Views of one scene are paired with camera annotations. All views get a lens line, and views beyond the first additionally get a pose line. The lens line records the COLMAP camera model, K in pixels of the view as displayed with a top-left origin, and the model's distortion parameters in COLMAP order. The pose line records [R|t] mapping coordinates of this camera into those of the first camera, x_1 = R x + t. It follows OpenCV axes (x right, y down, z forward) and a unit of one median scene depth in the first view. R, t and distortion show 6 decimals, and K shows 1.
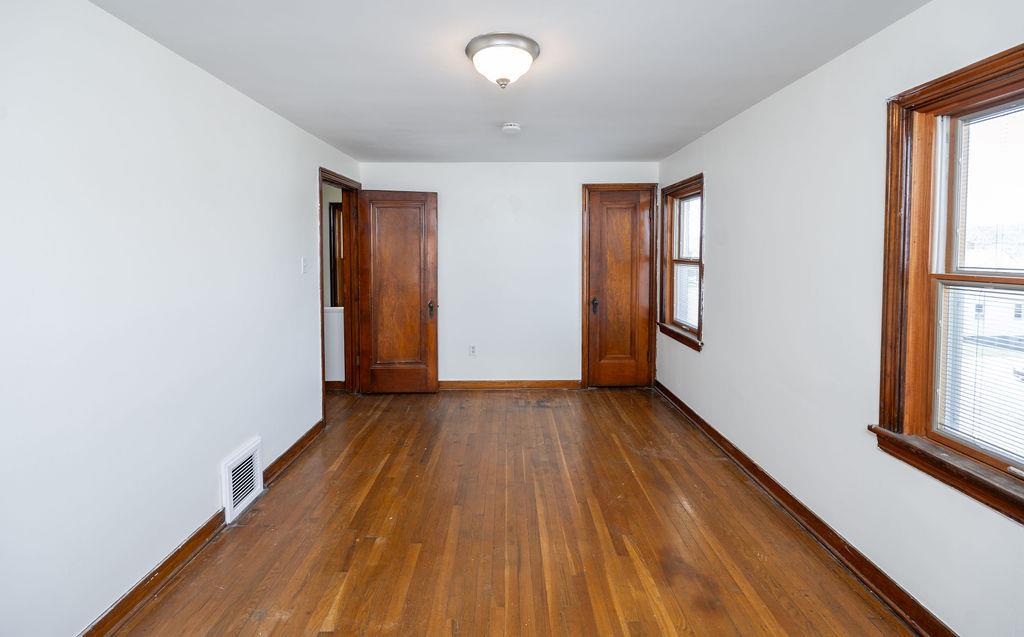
lens RADIAL K [[402.4, 0, 507.4], [0, 402.4, 268.9], [0, 0, 1]] dist [0.000337, 0.000122]
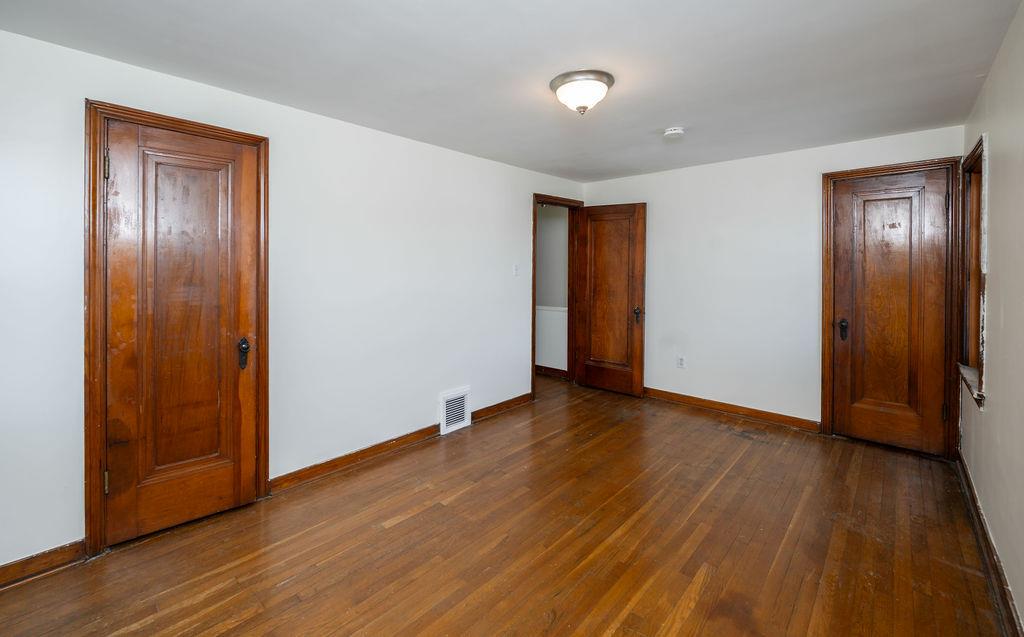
lens RADIAL K [[402.4, 0, 507.4], [0, 402.4, 268.9], [0, 0, 1]] dist [0.000337, 0.000122]
pose [[0.746052, 0.007301, -0.665847, 0.258786], [-0.029705, 0.999309, -0.022326, 0.013764], [0.665224, 0.036436, 0.745754, -0.001310]]
